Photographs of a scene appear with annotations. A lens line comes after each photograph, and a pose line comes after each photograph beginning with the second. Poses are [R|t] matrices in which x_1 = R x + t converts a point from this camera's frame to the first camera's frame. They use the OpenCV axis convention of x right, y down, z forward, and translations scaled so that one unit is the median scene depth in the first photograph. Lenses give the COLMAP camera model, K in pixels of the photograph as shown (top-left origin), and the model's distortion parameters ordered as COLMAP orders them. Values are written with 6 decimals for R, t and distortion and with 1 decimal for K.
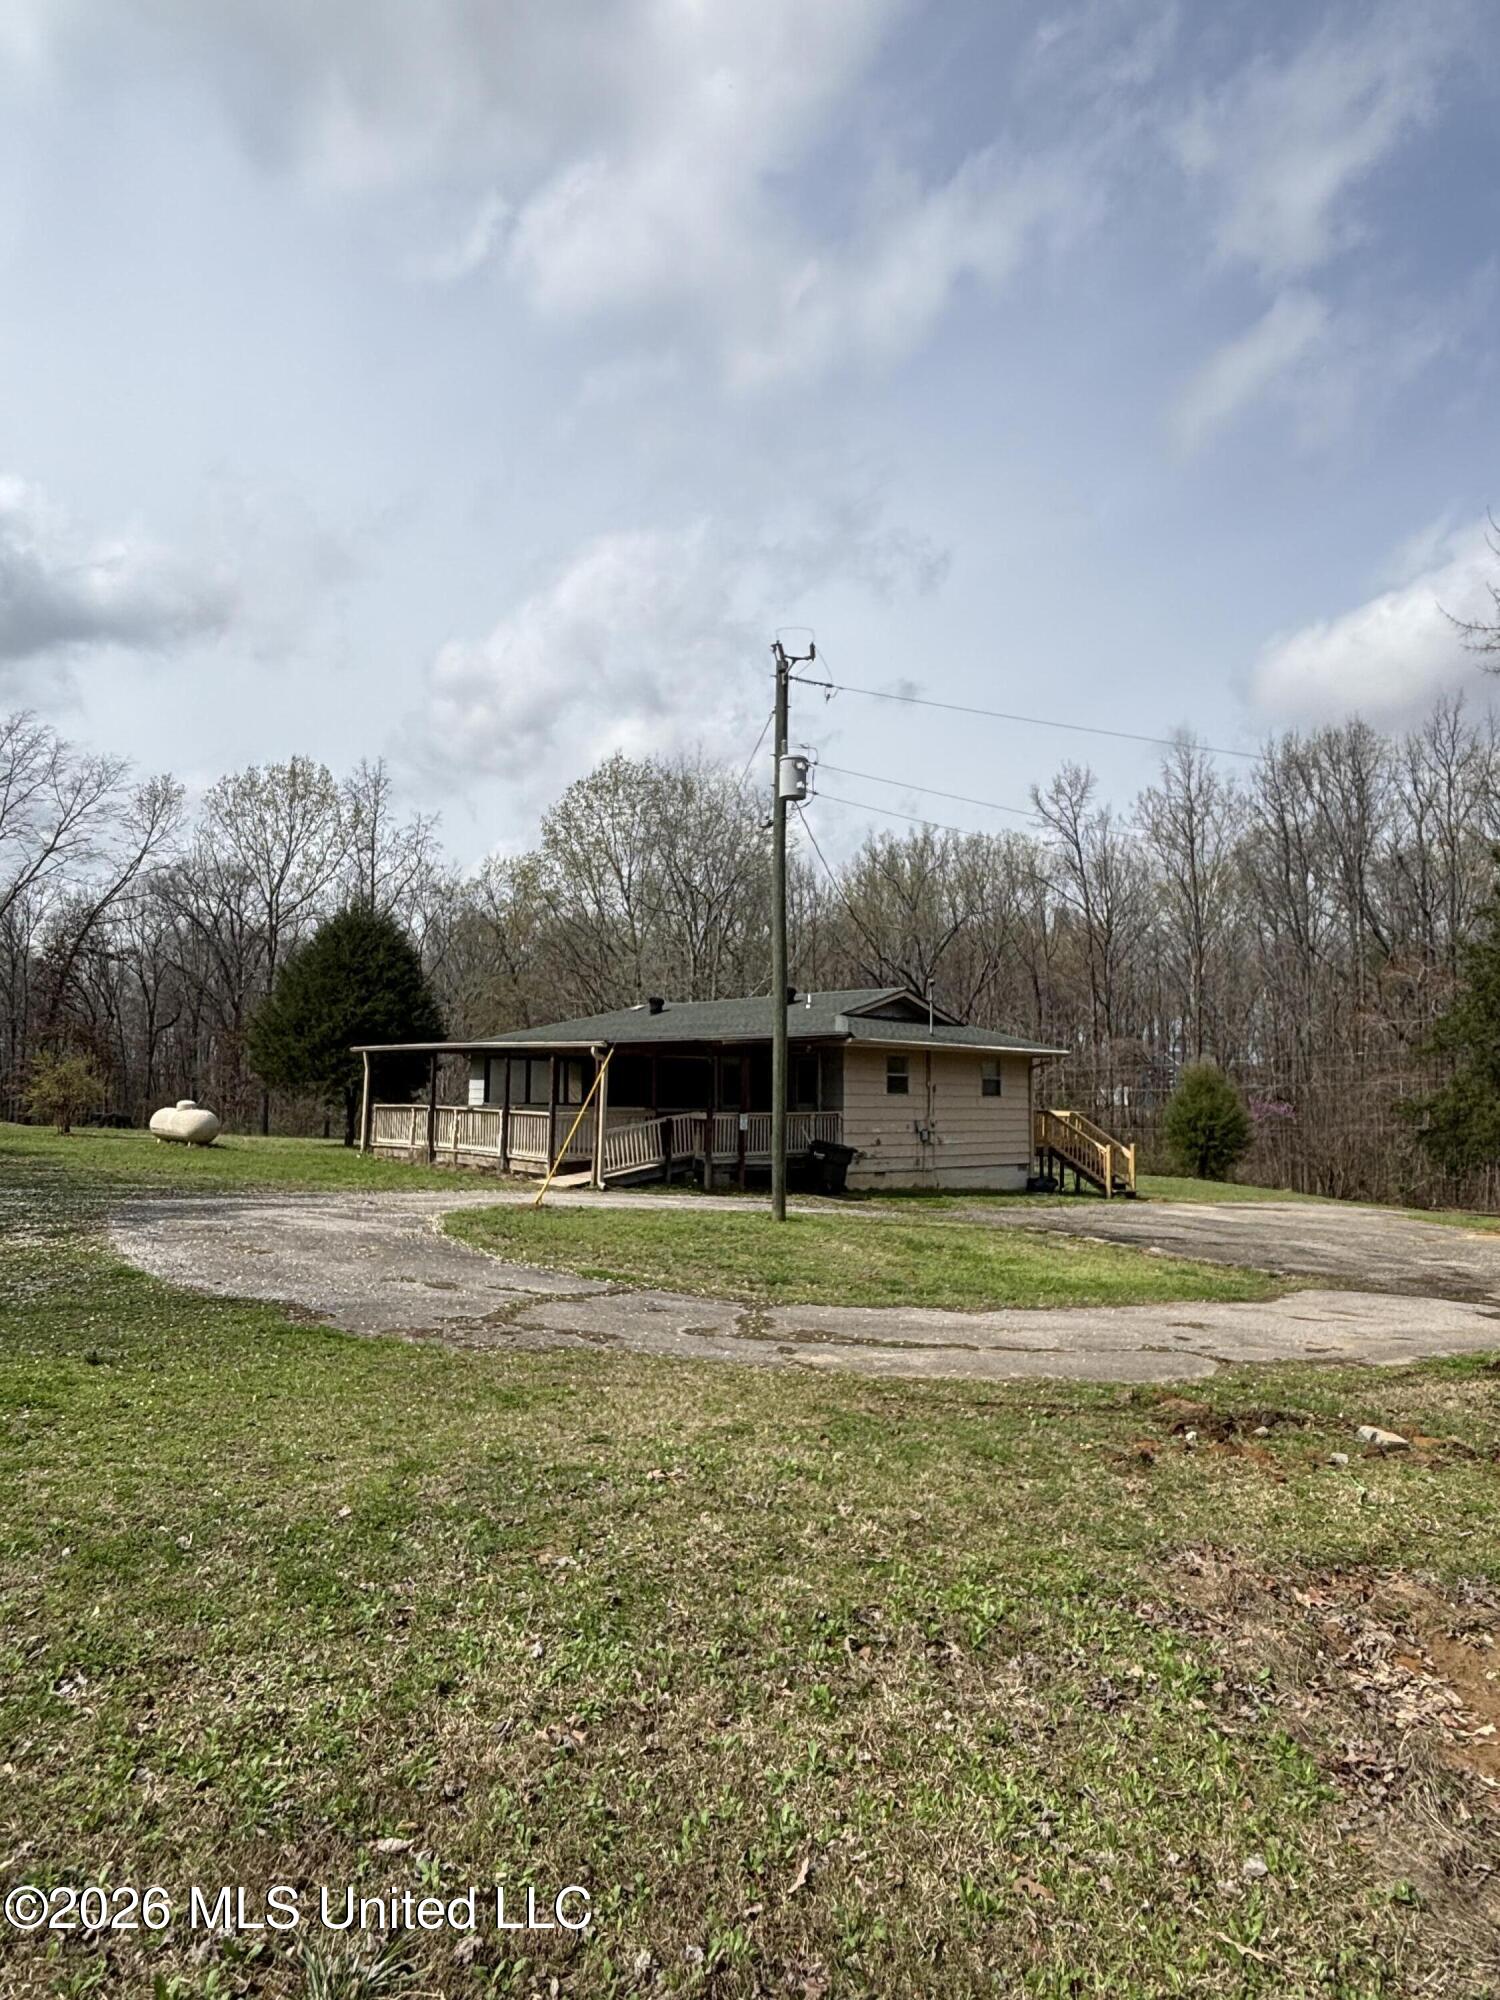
lens RADIAL K [[1224.5, 0, 750.0], [0, 1224.5, 1000.0], [0, 0, 1]] dist [-0.016296, 0.022974]
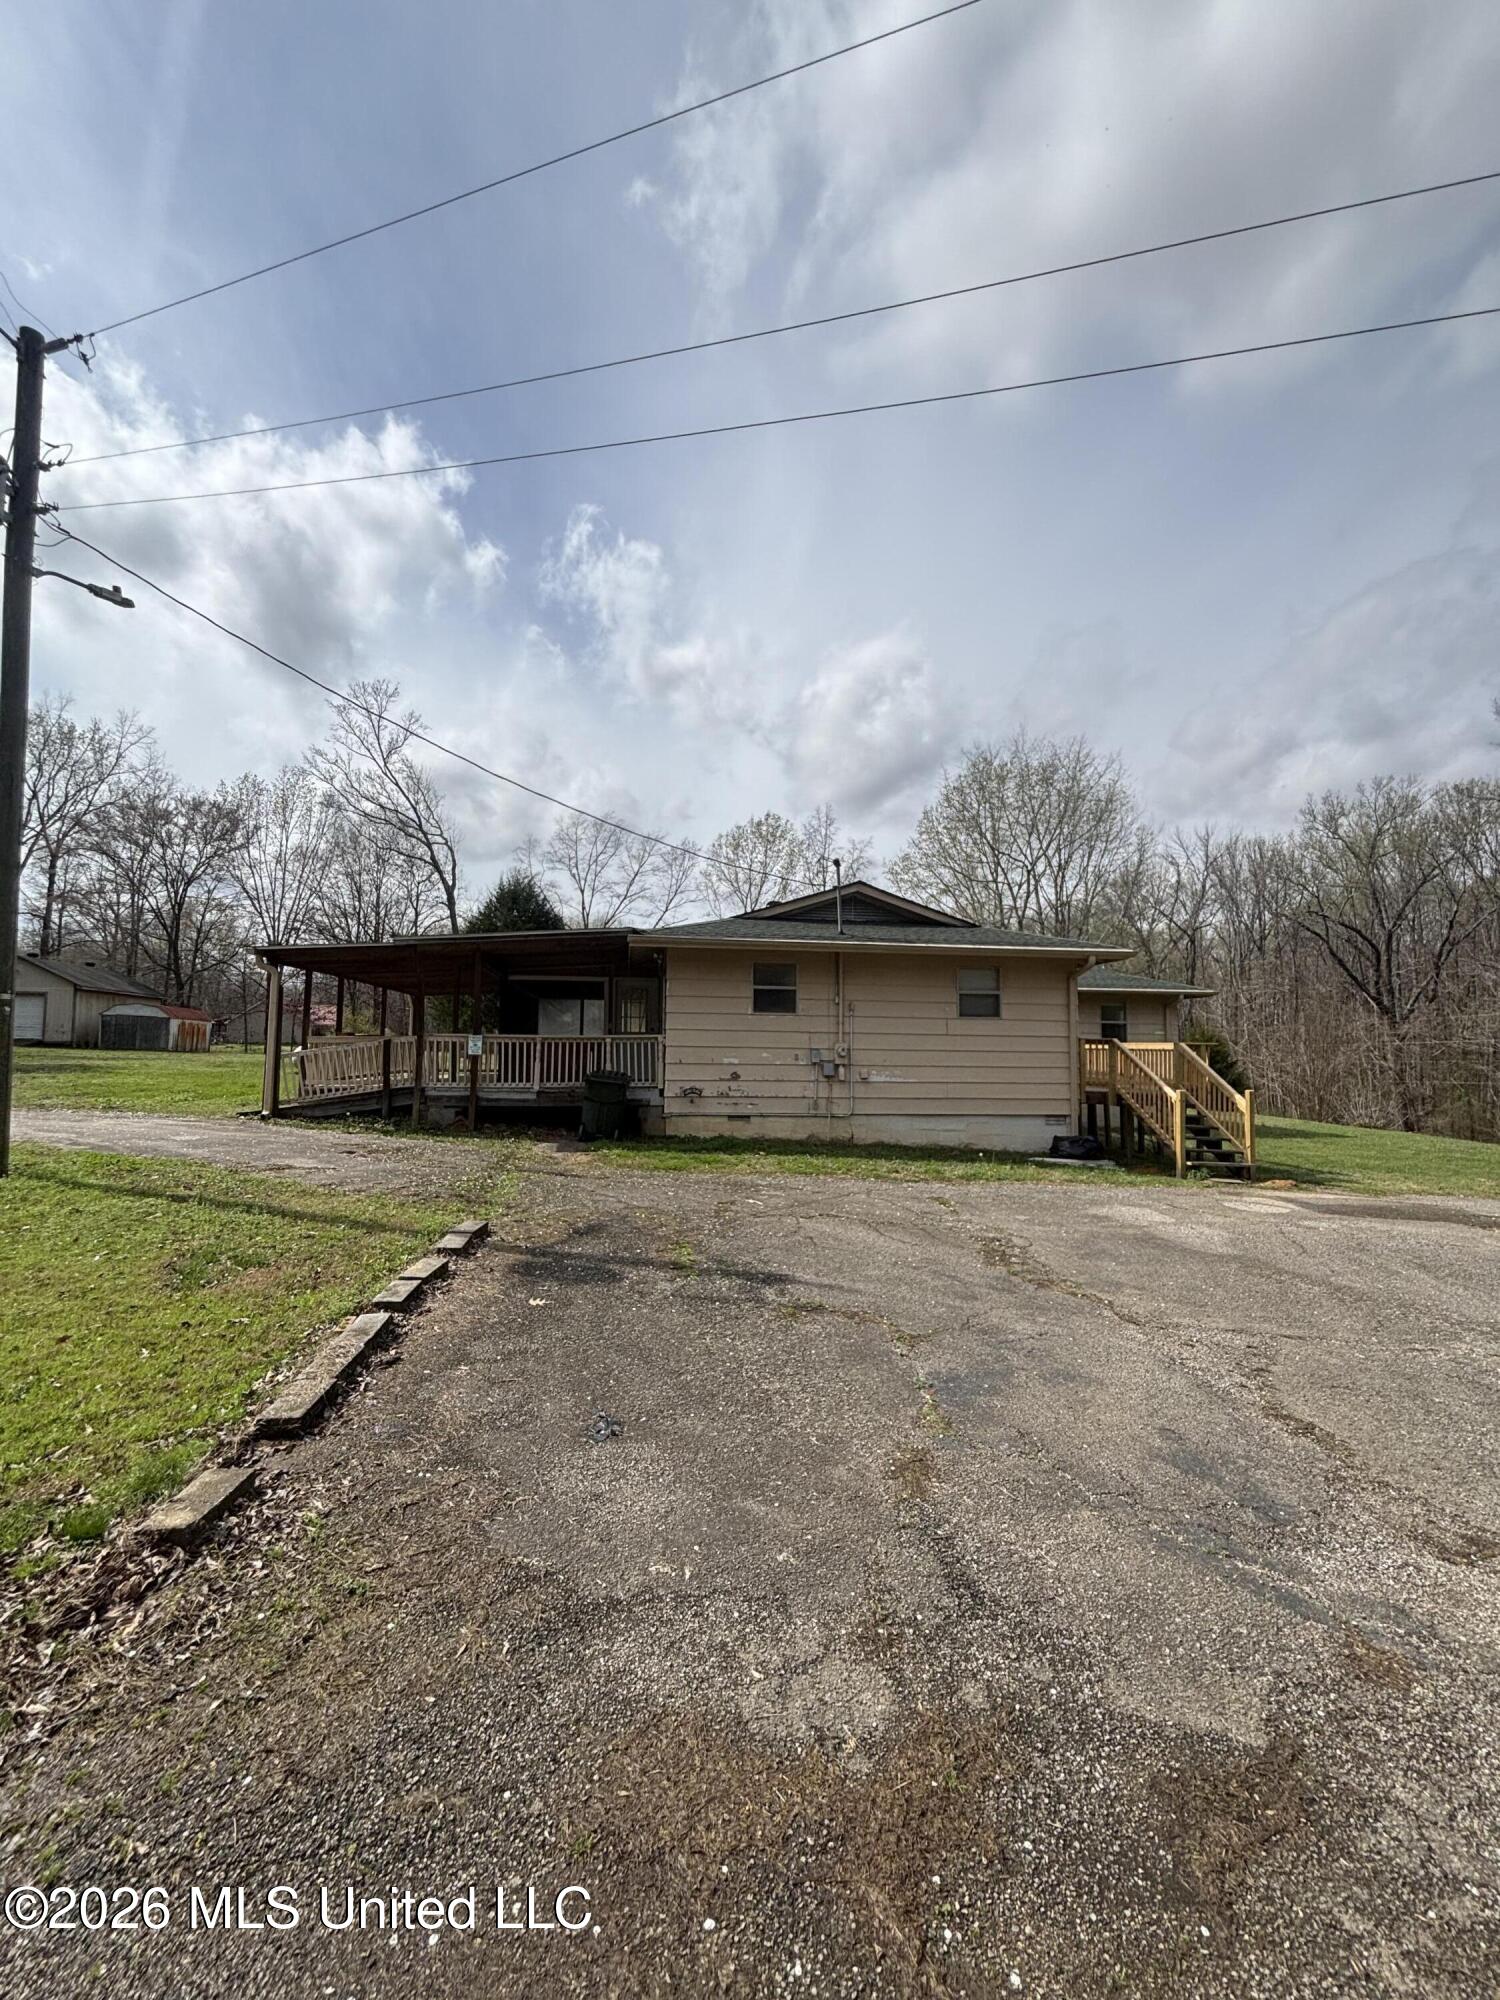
lens RADIAL K [[809.8, 0, 750.0], [0, 809.8, 1000.0], [0, 0, 1]] dist [0.001715, 0.000148]
pose [[0.809556, -0.046295, -0.585214, 0.390918], [0.047383, 0.998786, -0.013463, 0.073467], [0.585127, -0.016830, 0.810767, 0.578800]]
